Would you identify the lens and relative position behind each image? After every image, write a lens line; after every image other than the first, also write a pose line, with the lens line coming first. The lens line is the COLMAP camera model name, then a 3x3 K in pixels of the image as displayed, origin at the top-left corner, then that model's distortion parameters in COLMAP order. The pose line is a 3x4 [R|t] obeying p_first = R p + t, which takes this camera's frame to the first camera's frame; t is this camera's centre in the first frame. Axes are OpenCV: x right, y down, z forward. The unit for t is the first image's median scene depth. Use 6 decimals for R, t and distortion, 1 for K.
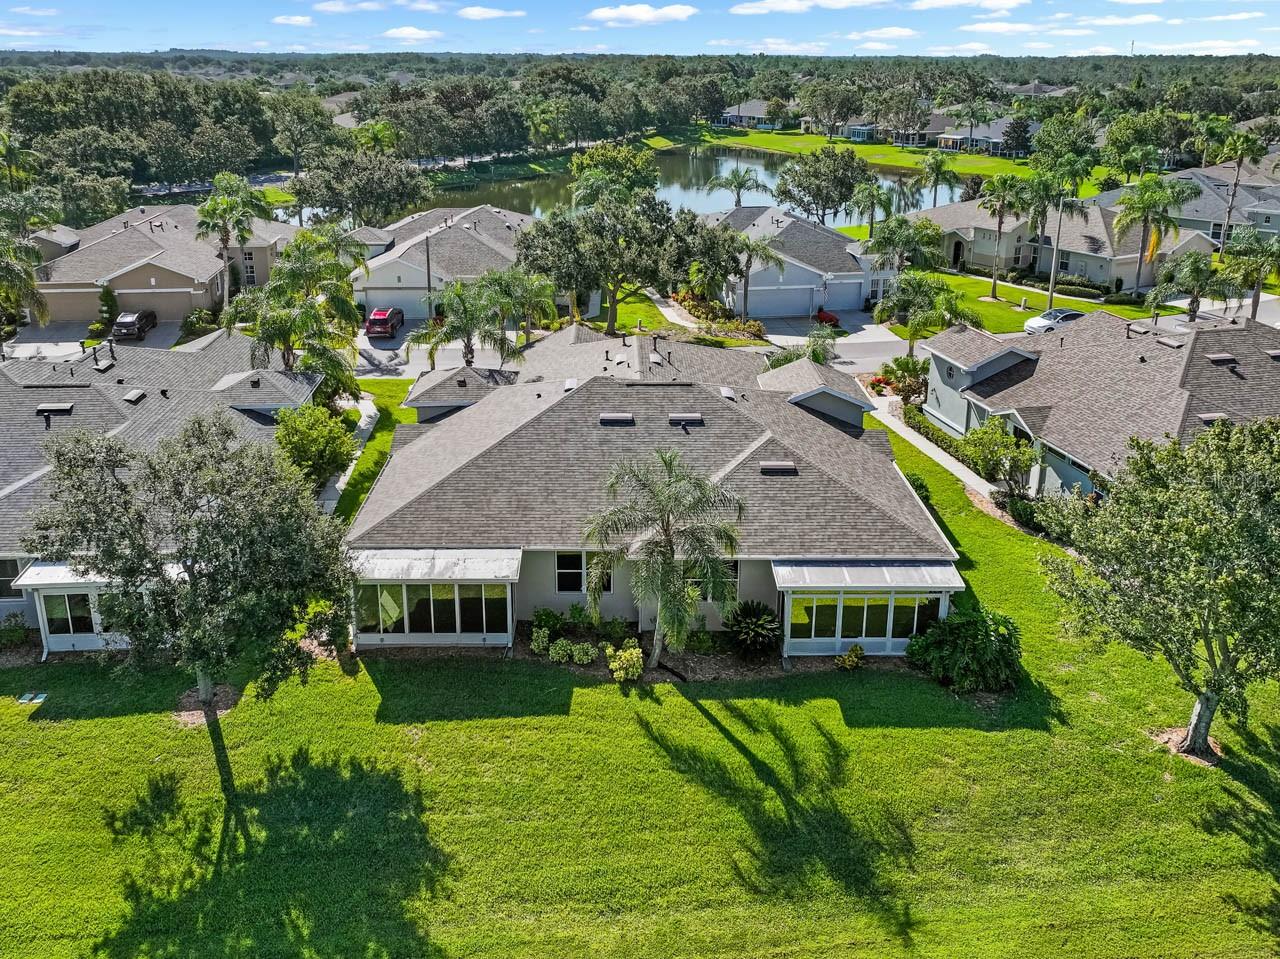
lens RADIAL K [[920.8, 0, 640.0], [0, 920.8, 479.5], [0, 0, 1]] dist [0.004022, 0.000321]
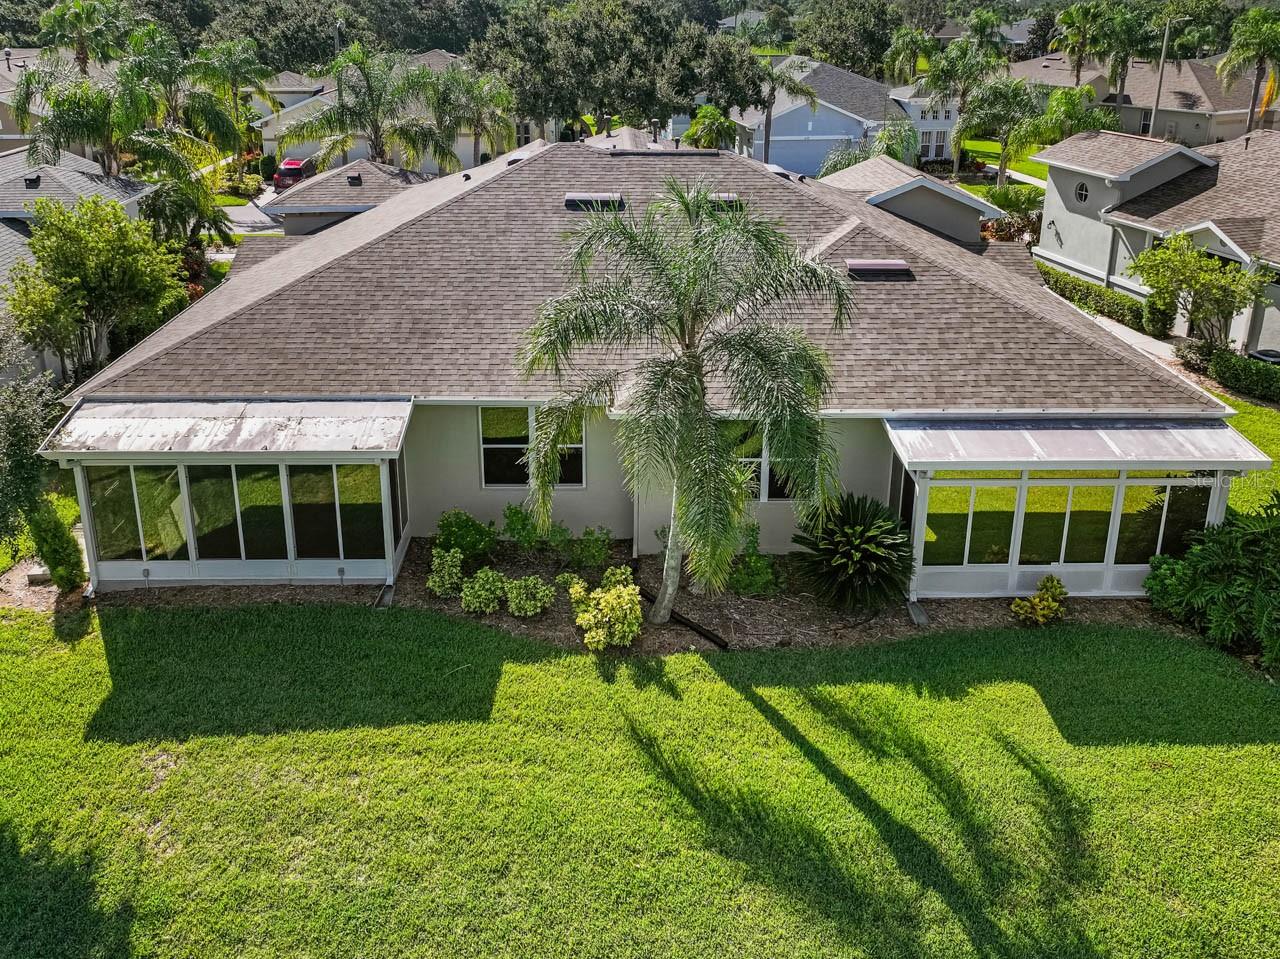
lens RADIAL K [[897.5, 0, 642.6], [0, 897.5, 446.6], [0, 0, 1]] dist [0.003024, -0.002937]
pose [[0.999896, -0.002512, 0.014223, -0.003217], [0.002355, 0.999936, 0.011054, 0.099327], [-0.014250, -0.011020, 0.999838, 0.494911]]
